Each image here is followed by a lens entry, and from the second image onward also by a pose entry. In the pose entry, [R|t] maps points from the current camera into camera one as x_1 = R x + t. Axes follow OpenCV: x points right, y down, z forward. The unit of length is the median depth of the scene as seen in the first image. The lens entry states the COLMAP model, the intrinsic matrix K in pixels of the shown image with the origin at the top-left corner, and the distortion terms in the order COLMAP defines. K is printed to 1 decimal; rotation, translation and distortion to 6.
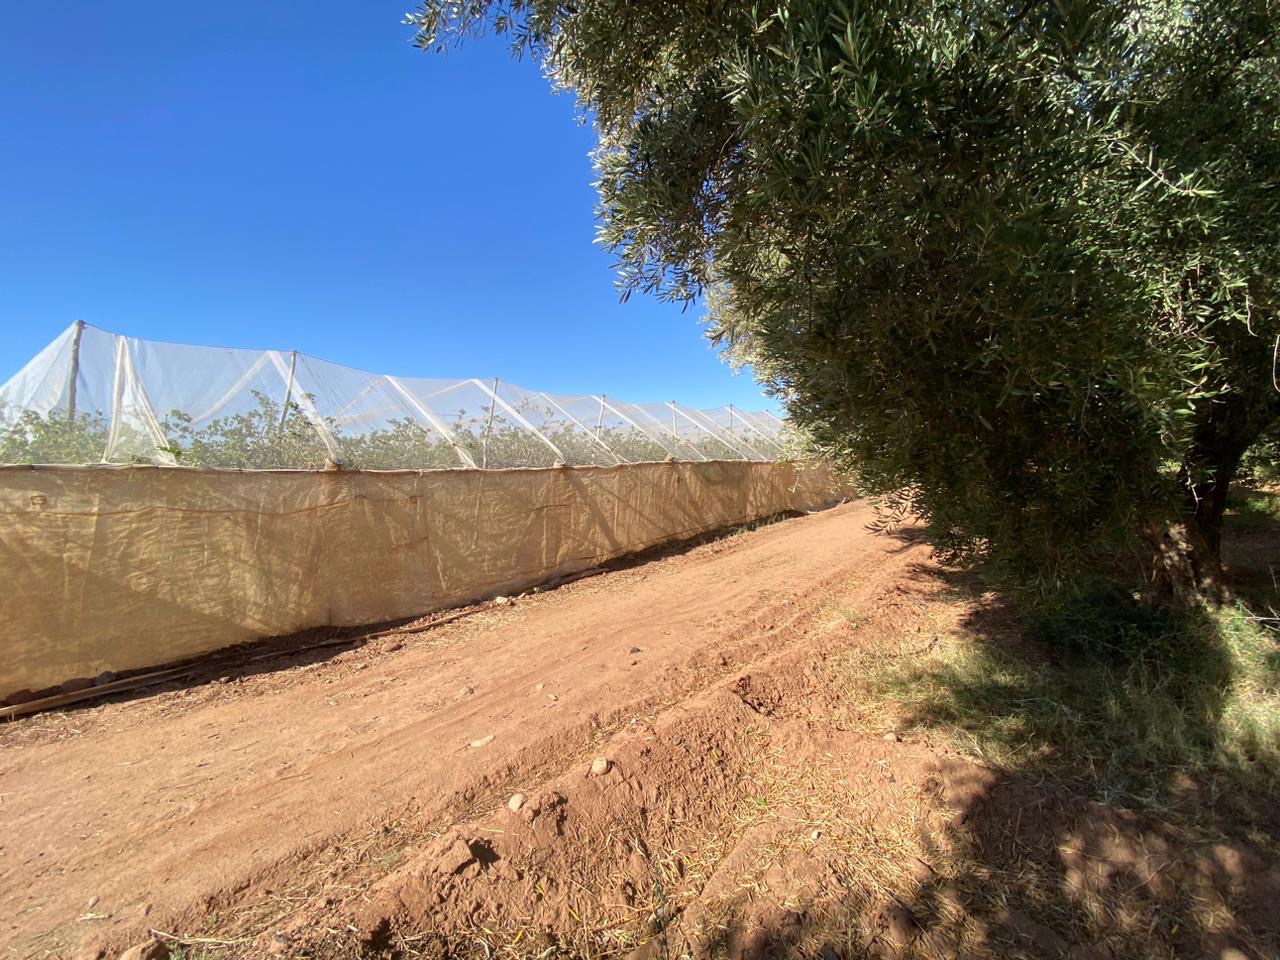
lens RADIAL K [[523.0, 0, 638.6], [0, 523.0, 461.4], [0, 0, 1]] dist [0.019013, -0.019113]
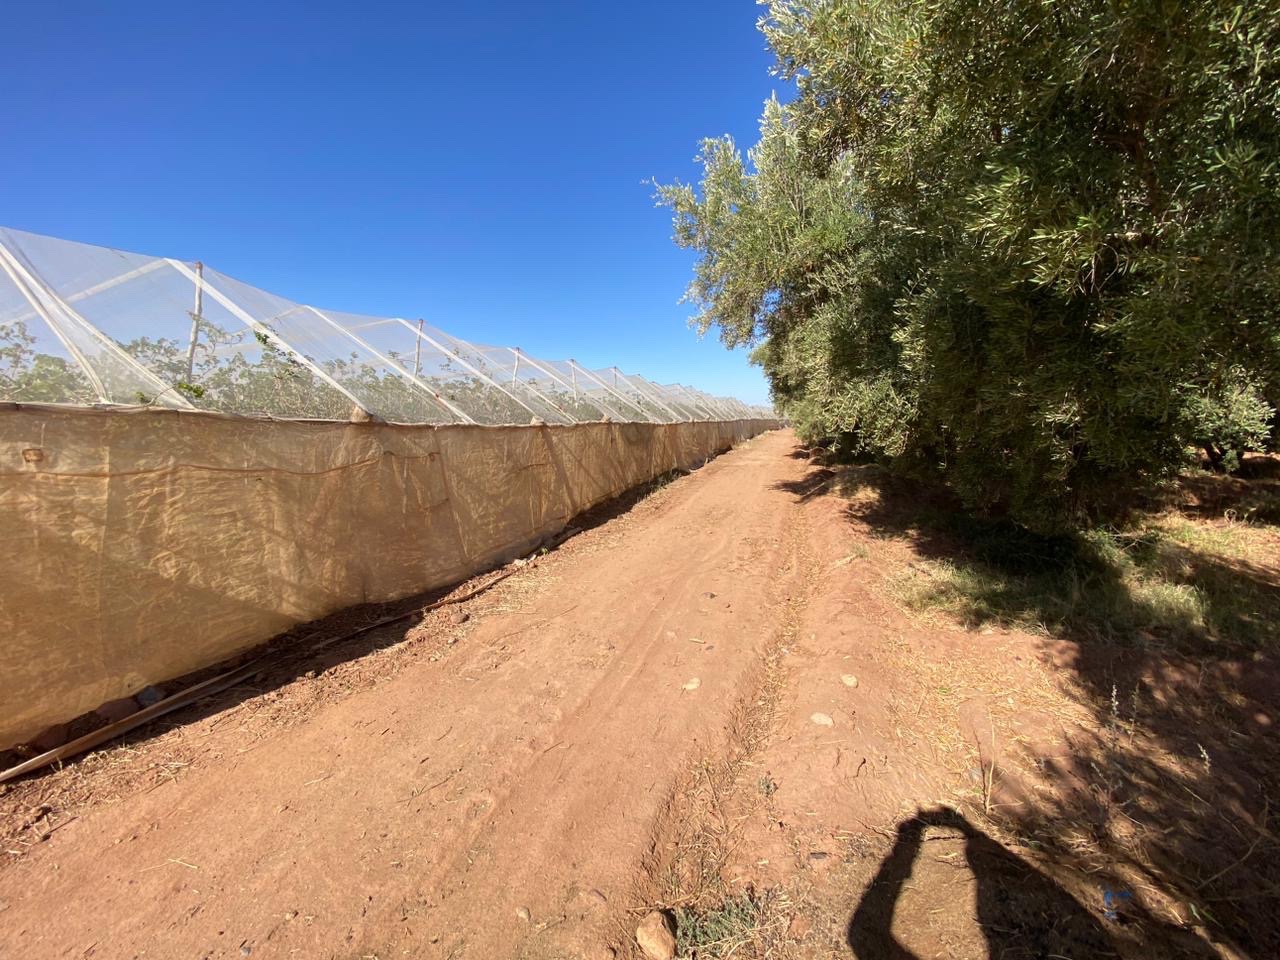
lens RADIAL K [[523.0, 0, 638.6], [0, 523.0, 461.4], [0, 0, 1]] dist [0.019013, -0.019113]
pose [[0.932179, 0.000034, 0.361999, -0.551126], [-0.026904, 0.997241, 0.069186, 0.012142], [-0.360998, -0.074233, 0.929608, 0.067516]]
